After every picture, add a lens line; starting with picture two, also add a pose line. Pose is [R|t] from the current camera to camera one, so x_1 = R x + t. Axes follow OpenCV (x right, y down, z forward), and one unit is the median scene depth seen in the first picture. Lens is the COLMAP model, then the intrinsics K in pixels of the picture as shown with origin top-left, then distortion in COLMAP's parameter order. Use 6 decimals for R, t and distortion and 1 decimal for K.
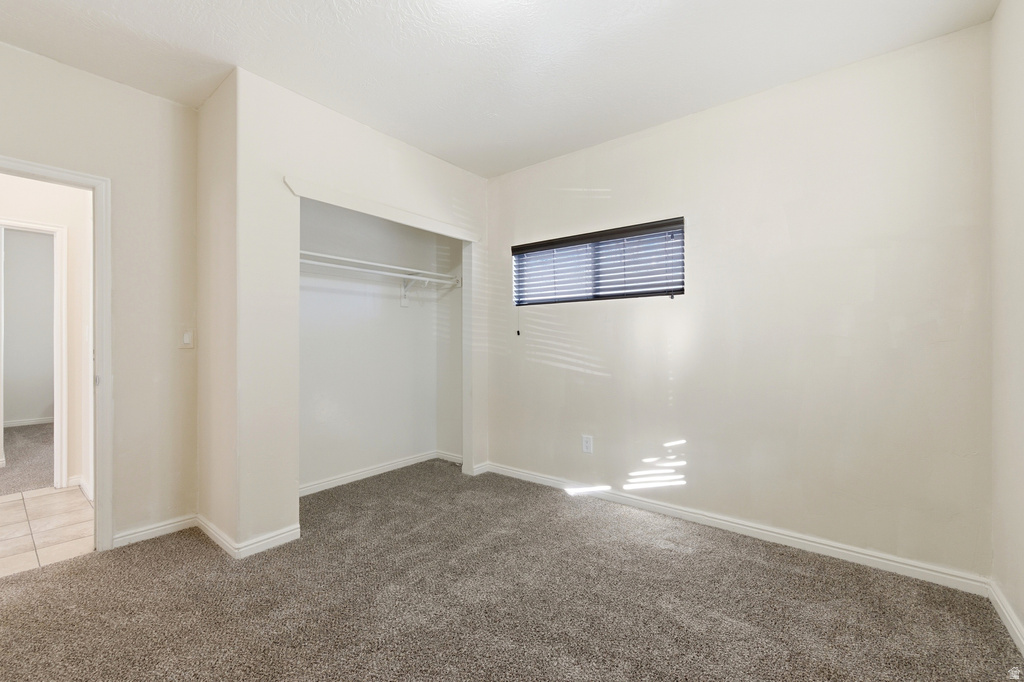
lens RADIAL K [[417.9, 0, 511.7], [0, 417.9, 342.2], [0, 0, 1]] dist [-0.007059, -0.000105]
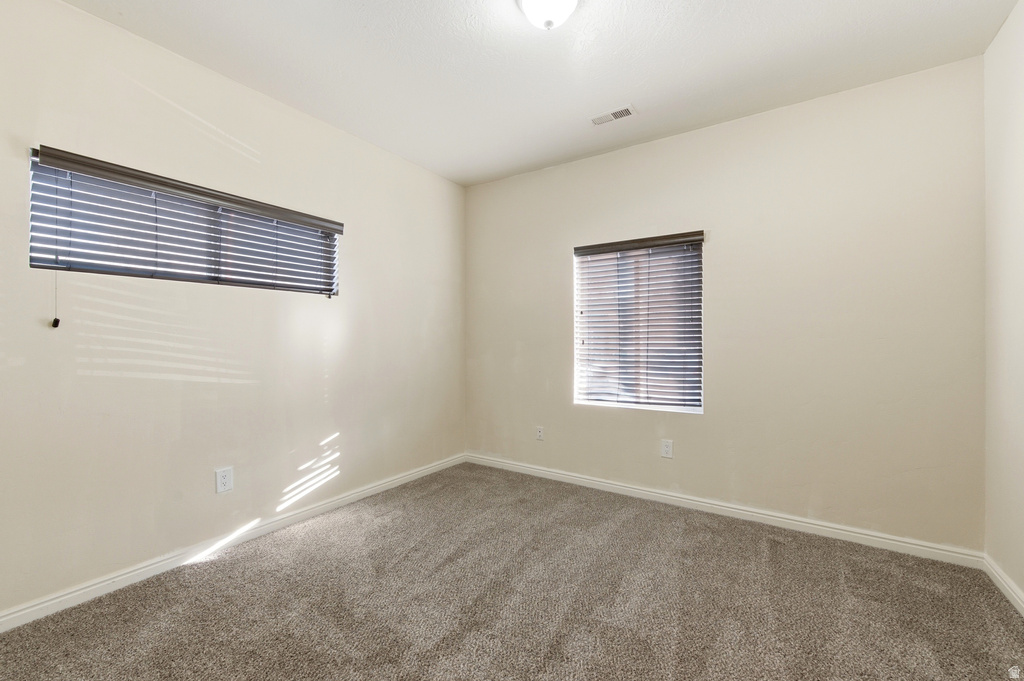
lens RADIAL K [[417.9, 0, 512.2], [0, 417.9, 339.1], [0, 0, 1]] dist [-0.007059, -0.000105]
pose [[-0.076579, 0.004797, 0.997052, -0.637339], [0.005343, 0.999976, -0.004401, 0.002663], [-0.997049, 0.004990, -0.076603, 0.594059]]
